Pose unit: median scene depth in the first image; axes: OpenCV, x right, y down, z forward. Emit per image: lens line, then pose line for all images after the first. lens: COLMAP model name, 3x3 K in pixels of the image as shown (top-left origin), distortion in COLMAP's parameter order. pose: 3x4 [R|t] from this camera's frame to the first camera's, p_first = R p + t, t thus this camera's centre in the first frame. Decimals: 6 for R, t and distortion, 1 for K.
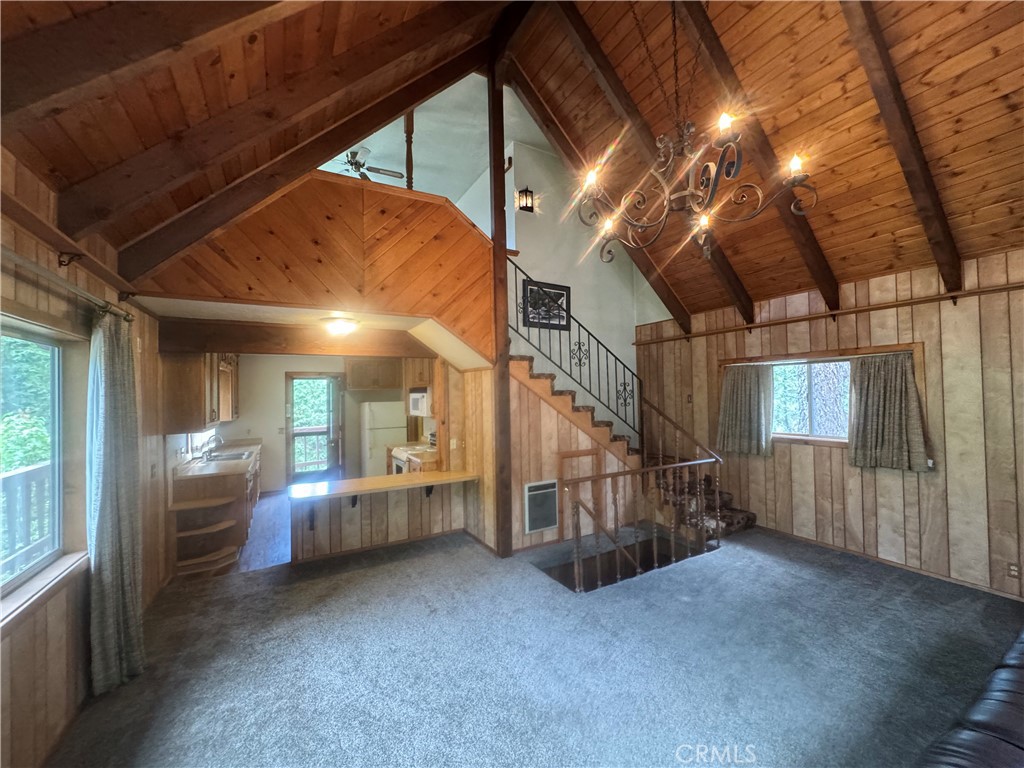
lens RADIAL K [[407.4, 0, 512.0], [0, 407.4, 384.0], [0, 0, 1]] dist [-0.002140, 0.000132]
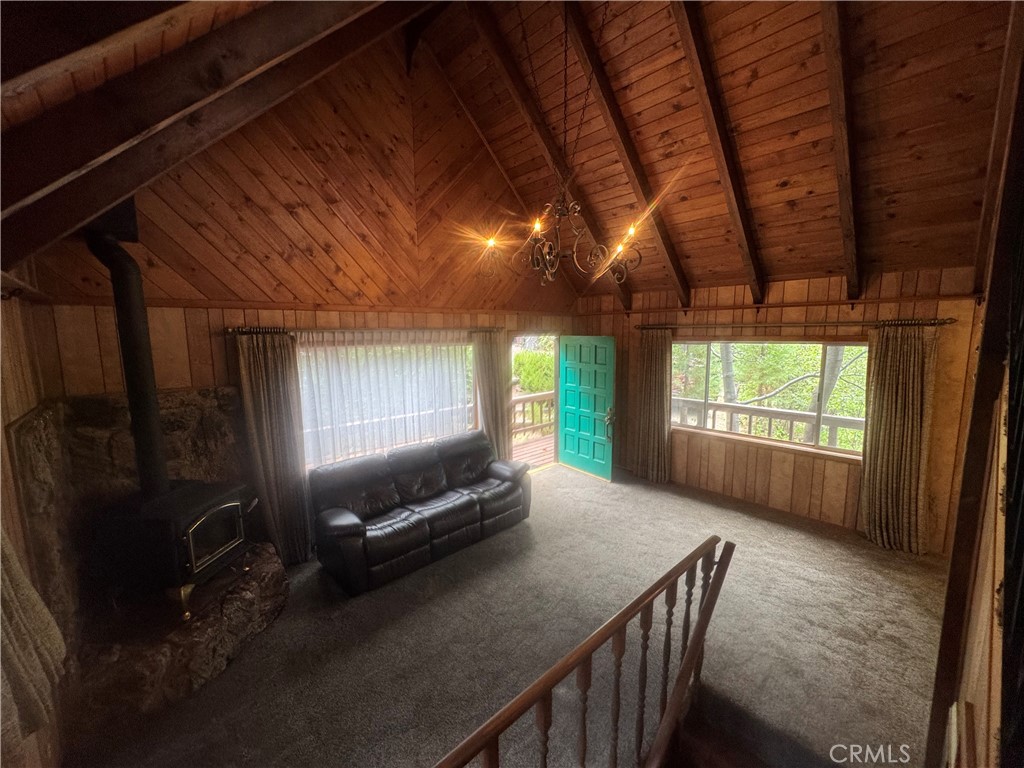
lens RADIAL K [[407.4, 0, 512.0], [0, 407.4, 384.0], [0, 0, 1]] dist [-0.002140, 0.000132]
pose [[-0.972475, 0.058072, -0.225652, 0.475704], [0.034849, 0.993801, 0.105570, -0.089345], [0.230384, 0.094800, -0.968471, 1.209504]]
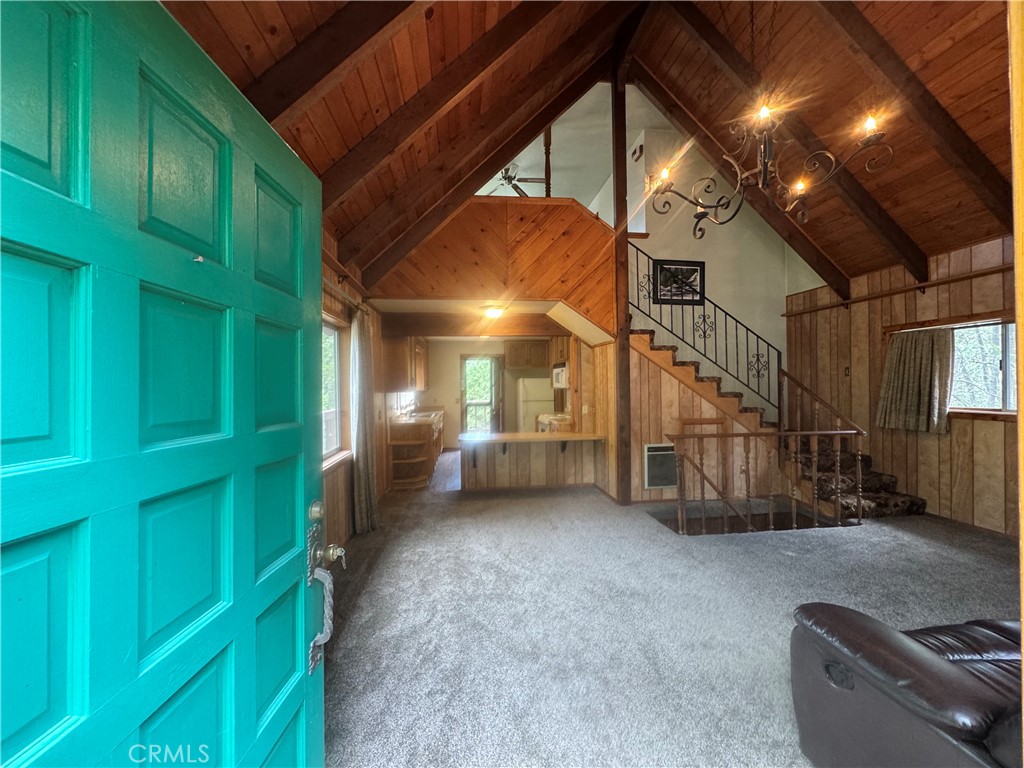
lens RADIAL K [[407.4, 0, 512.0], [0, 407.4, 384.0], [0, 0, 1]] dist [-0.002140, 0.000132]
pose [[0.922792, 0.007334, -0.385228, 0.122511], [0.003909, 0.999589, 0.028394, 0.045007], [0.385278, -0.027708, 0.922384, -0.162462]]
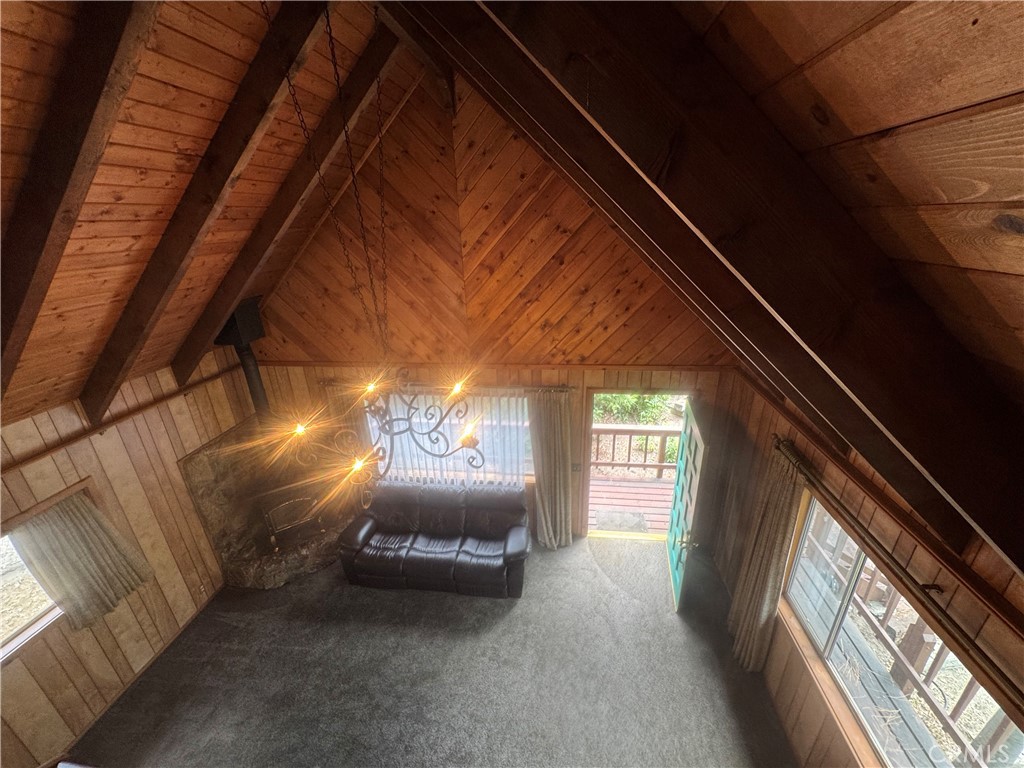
lens RADIAL K [[407.4, 0, 512.0], [0, 407.4, 384.0], [0, 0, 1]] dist [-0.002140, 0.000132]
pose [[-0.798351, -0.183478, 0.573561, -0.258150], [0.032040, 0.938163, 0.344709, -0.500136], [-0.601340, 0.293575, -0.743104, 0.853865]]
